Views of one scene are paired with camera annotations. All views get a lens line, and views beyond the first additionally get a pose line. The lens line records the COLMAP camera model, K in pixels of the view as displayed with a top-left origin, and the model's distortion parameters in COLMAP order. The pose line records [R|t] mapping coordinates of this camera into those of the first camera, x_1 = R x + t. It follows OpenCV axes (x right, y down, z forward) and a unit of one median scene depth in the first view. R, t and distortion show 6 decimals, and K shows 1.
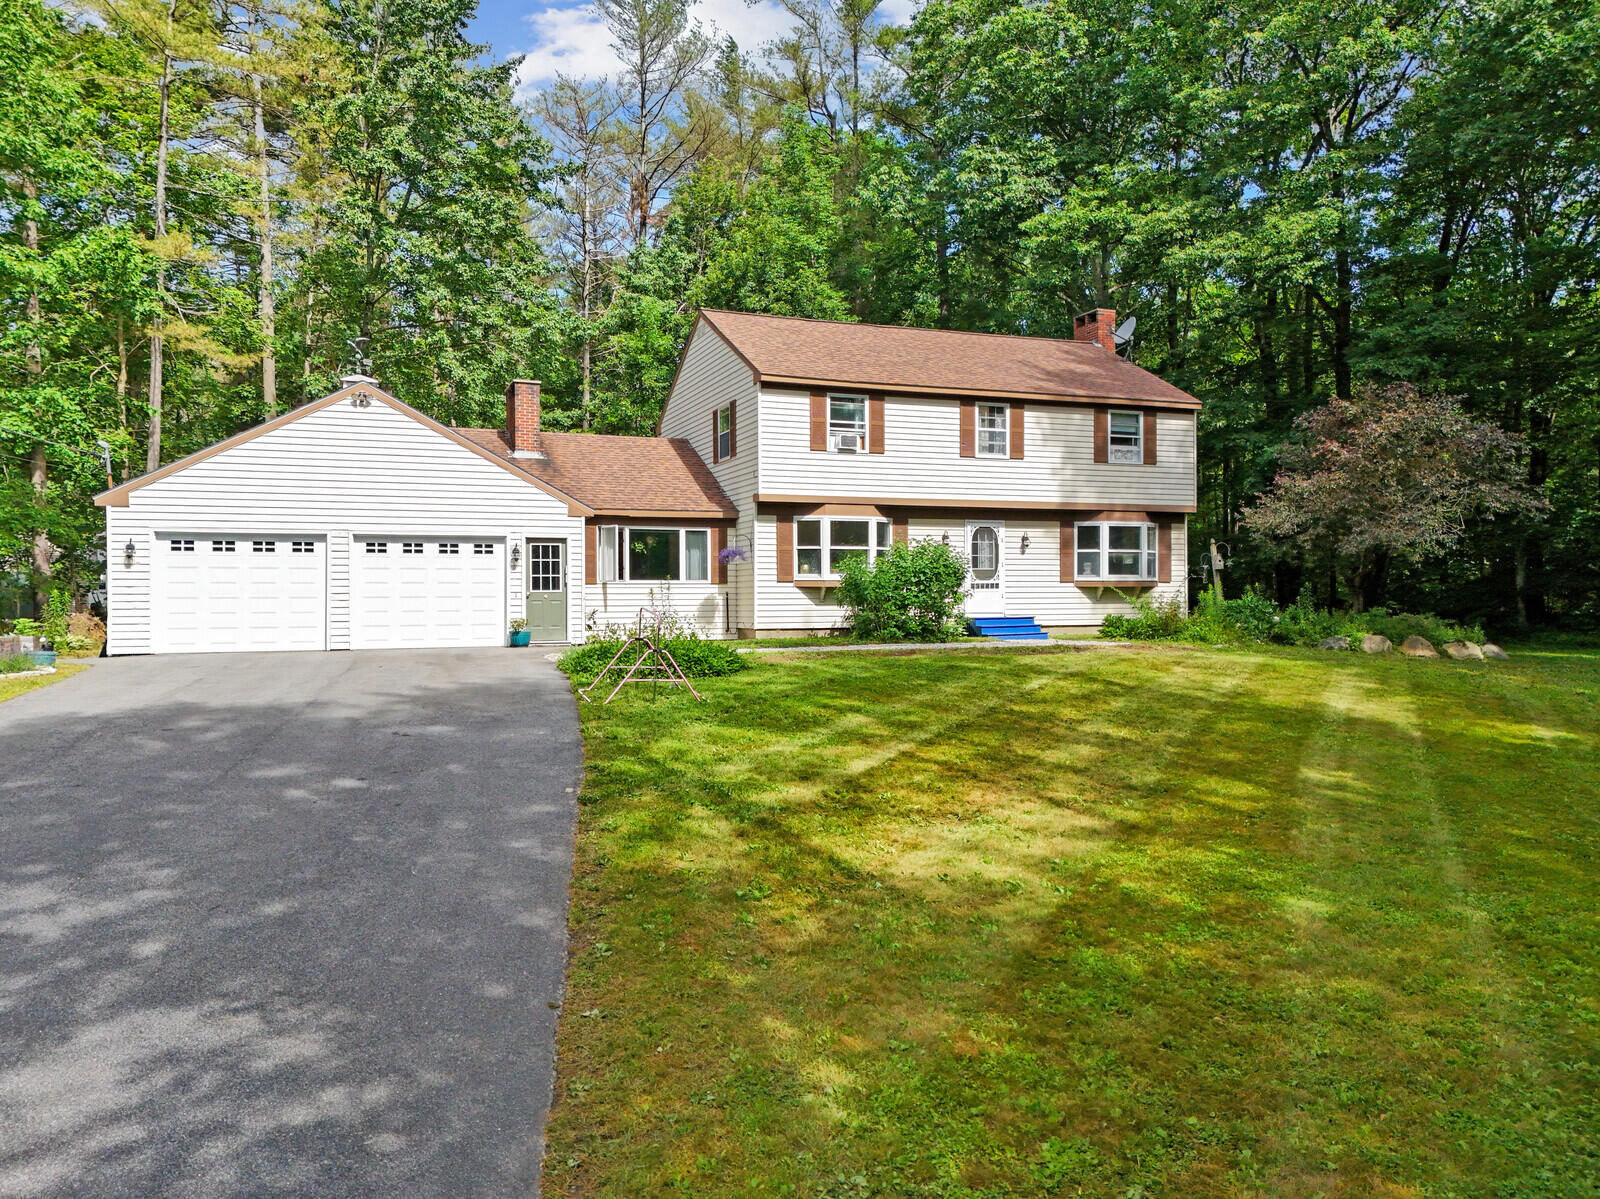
lens RADIAL K [[1188.4, 0, 800.0], [0, 1188.4, 599.5], [0, 0, 1]] dist [0.108333, -0.125723]
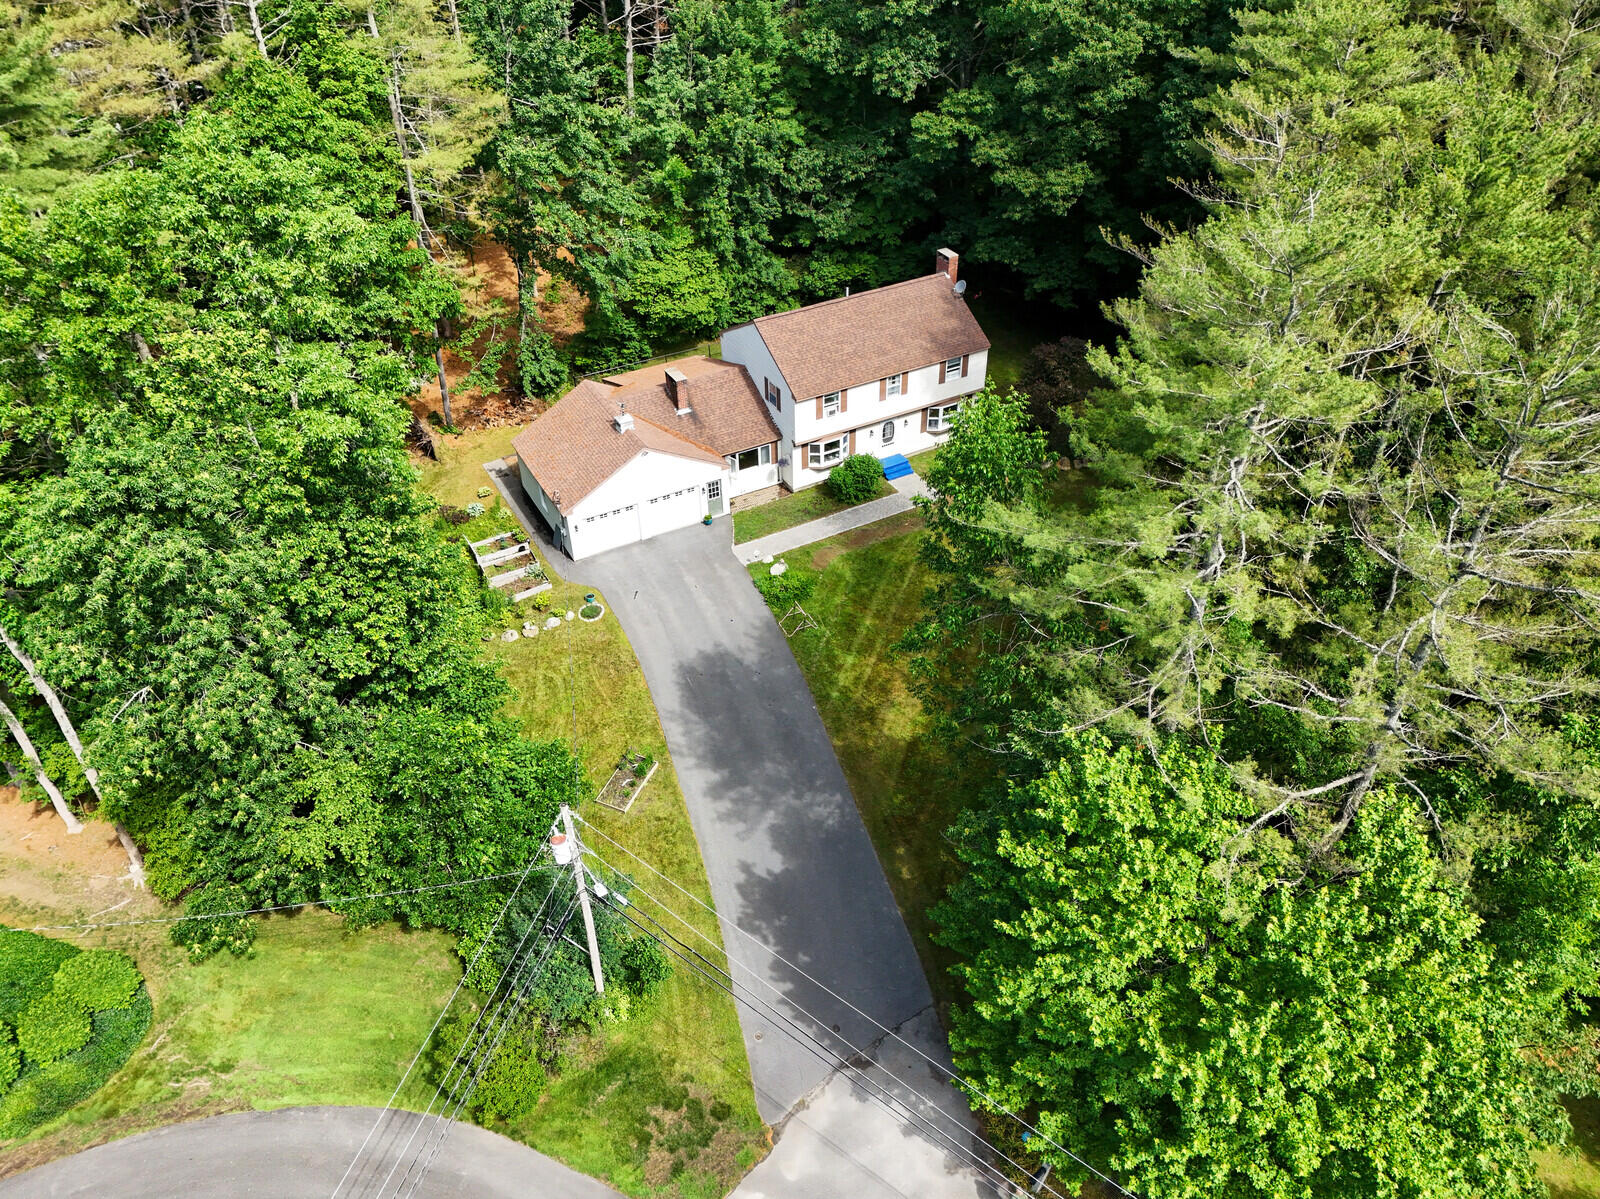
lens RADIAL K [[1188.4, 0, 800.0], [0, 1188.4, 599.5], [0, 0, 1]] dist [0.108333, -0.125723]
pose [[0.992828, -0.080058, 0.088793, -0.246343], [0.007893, 0.784968, 0.619487, -1.237922], [-0.119295, -0.614343, 0.779969, -0.971115]]
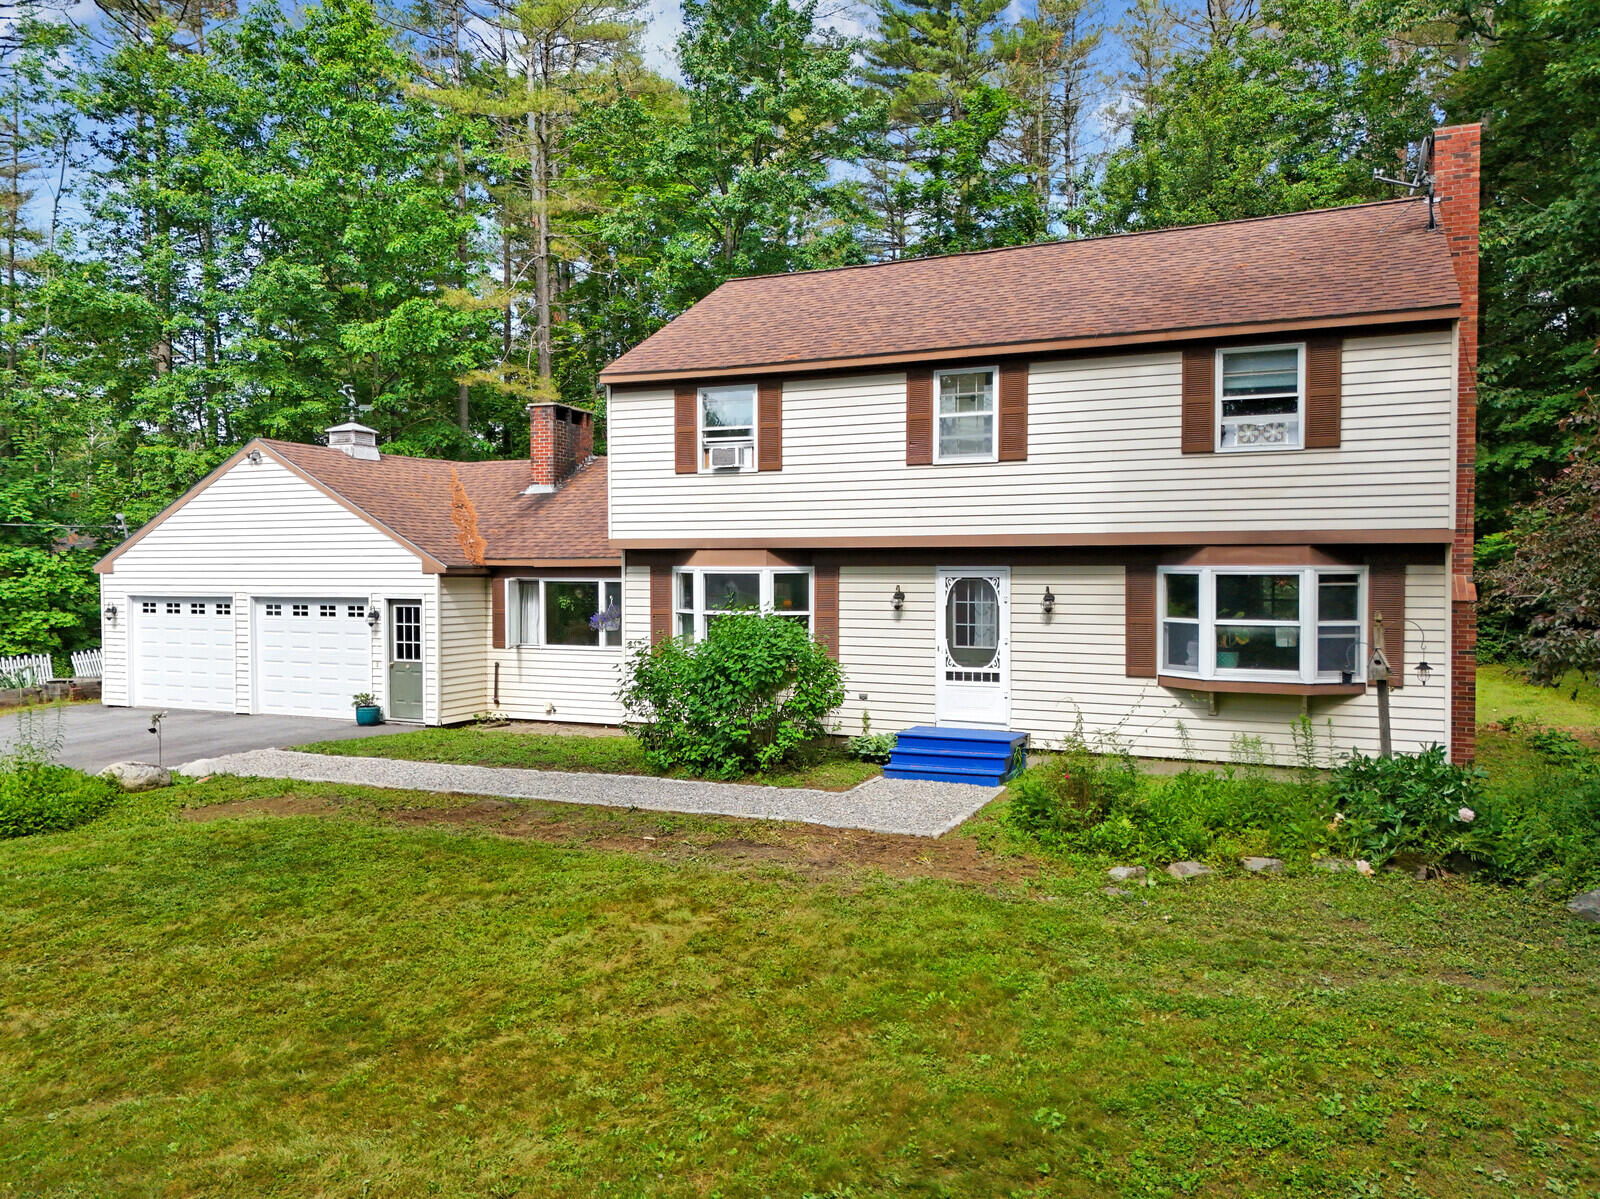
lens RADIAL K [[1188.4, 0, 800.0], [0, 1188.4, 599.5], [0, 0, 1]] dist [0.108333, -0.125723]
pose [[0.692115, 0.026331, -0.721306, 0.548159], [-0.000553, 0.999353, 0.035950, -0.074541], [0.721787, -0.024483, 0.691683, 0.549440]]
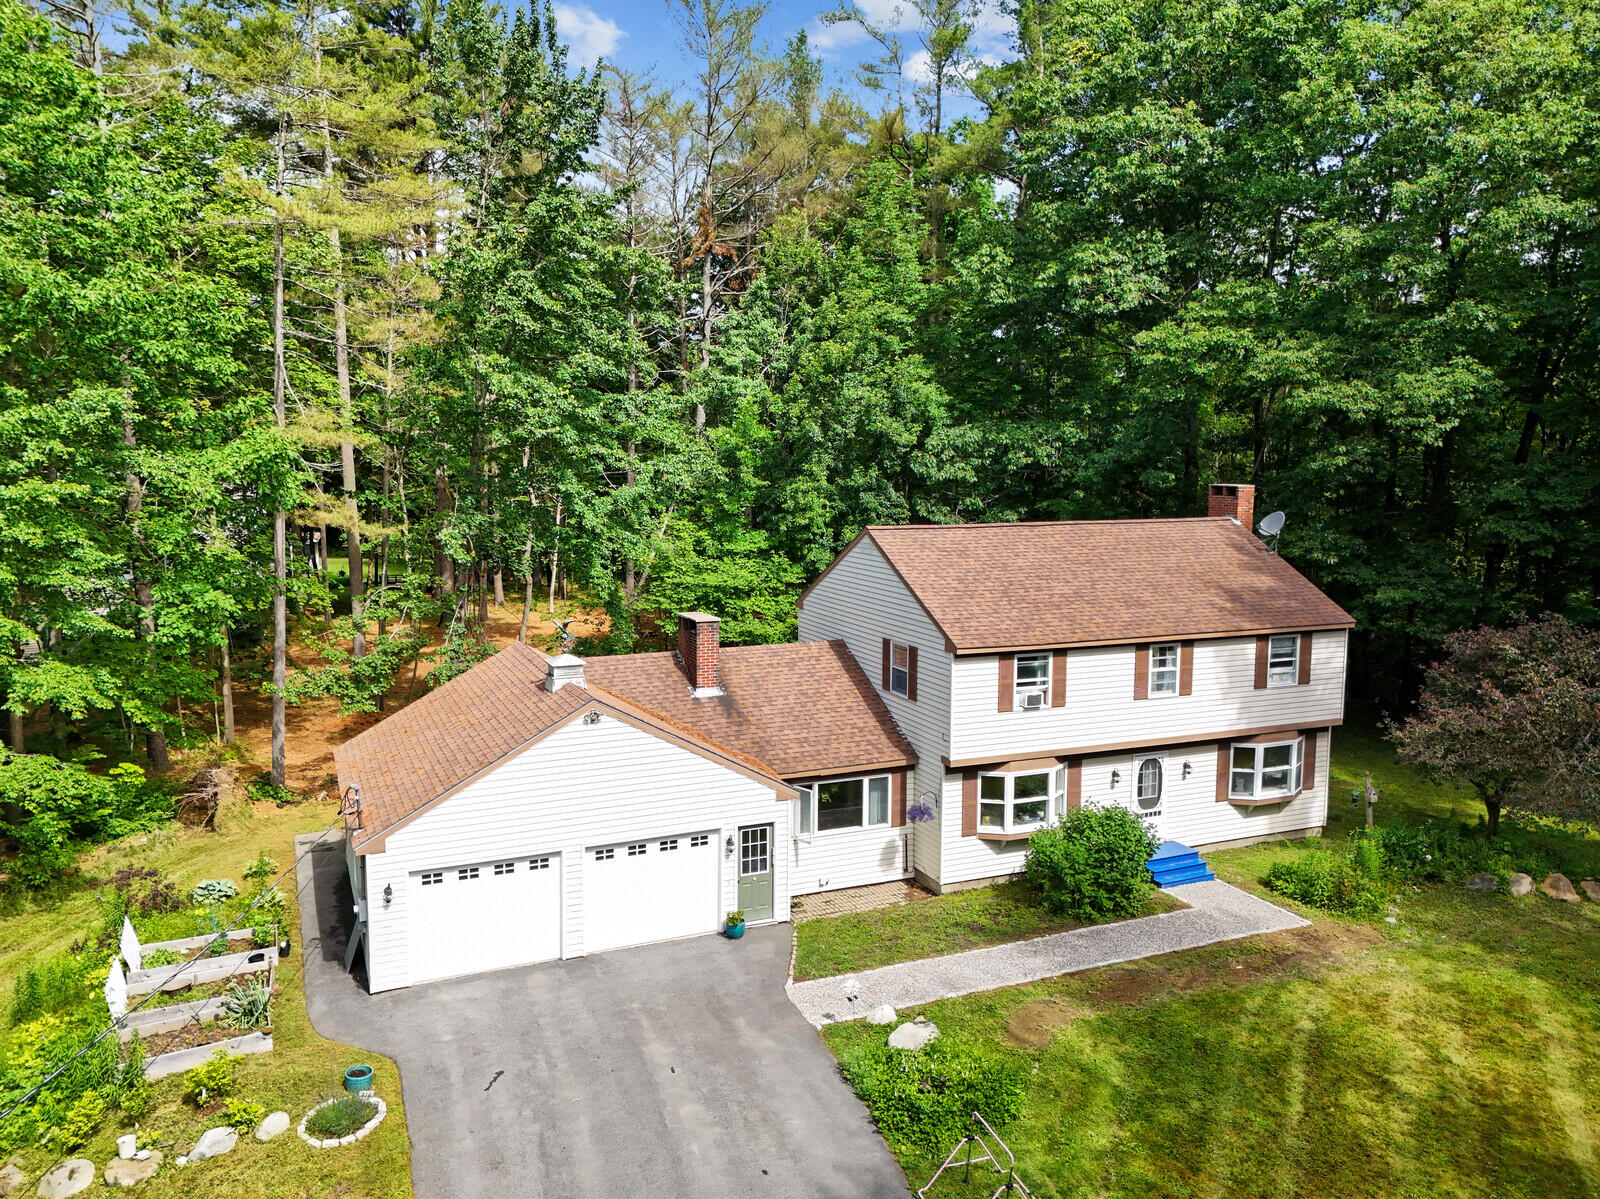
lens RADIAL K [[1188.4, 0, 800.0], [0, 1188.4, 599.5], [0, 0, 1]] dist [0.108333, -0.125723]
pose [[0.999359, 0.007518, 0.034990, -0.191545], [-0.011864, 0.991994, 0.125726, -0.337129], [-0.033765, -0.126061, 0.991448, 0.003435]]
